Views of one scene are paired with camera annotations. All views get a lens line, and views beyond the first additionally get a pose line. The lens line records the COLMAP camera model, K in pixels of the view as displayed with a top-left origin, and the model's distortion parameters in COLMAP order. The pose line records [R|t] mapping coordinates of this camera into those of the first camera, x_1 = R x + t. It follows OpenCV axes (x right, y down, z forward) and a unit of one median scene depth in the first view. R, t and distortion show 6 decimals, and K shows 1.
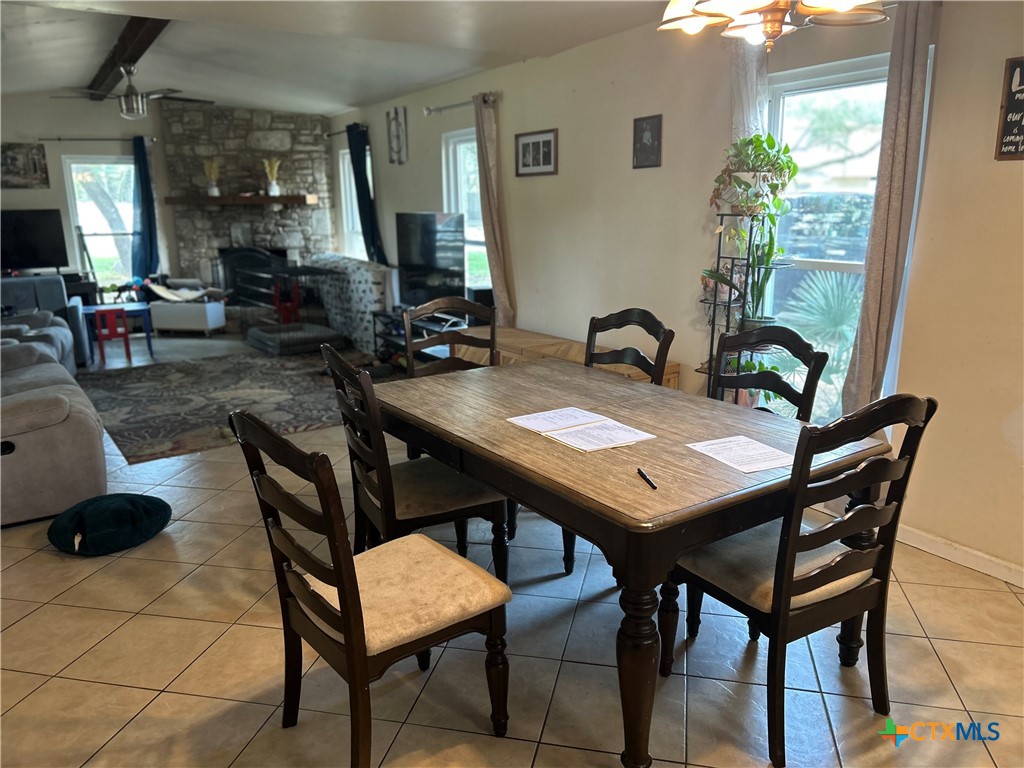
lens RADIAL K [[771.6, 0, 510.3], [0, 771.6, 387.1], [0, 0, 1]] dist [0.032043, -0.028740]
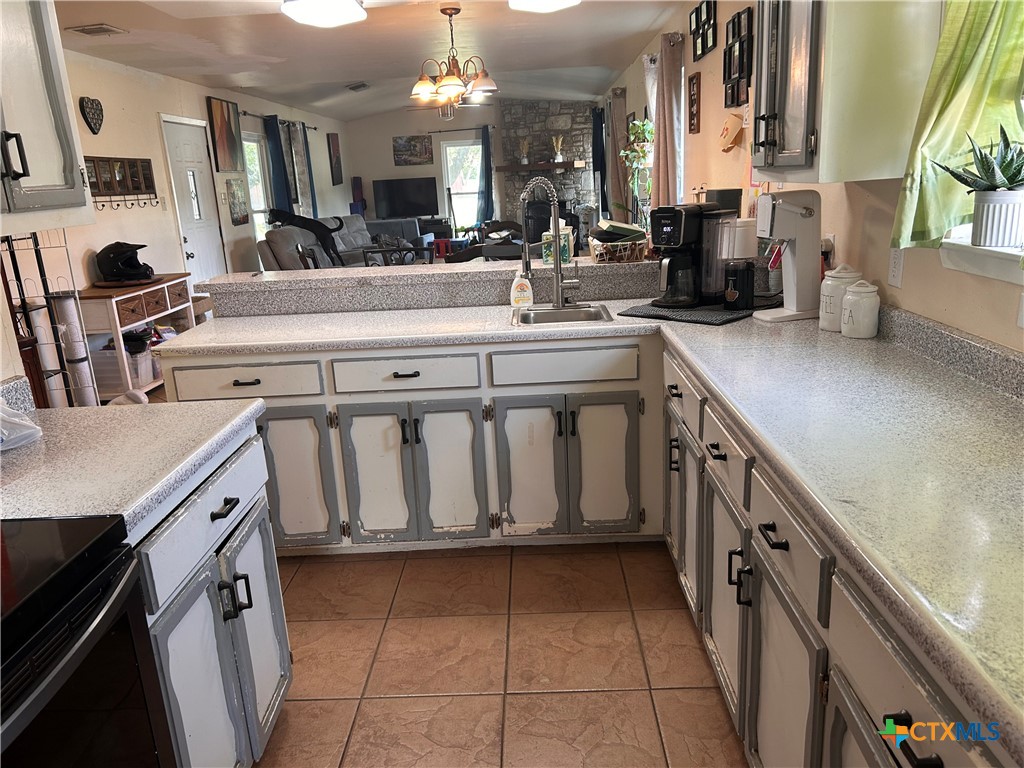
lens RADIAL K [[771.6, 0, 516.8], [0, 771.6, 393.2], [0, 0, 1]] dist [0.032043, -0.028740]
pose [[0.839339, 0.118293, -0.530581, 0.417162], [-0.087543, 0.992710, 0.082838, 0.056876], [0.536513, -0.023081, 0.843577, -0.227023]]
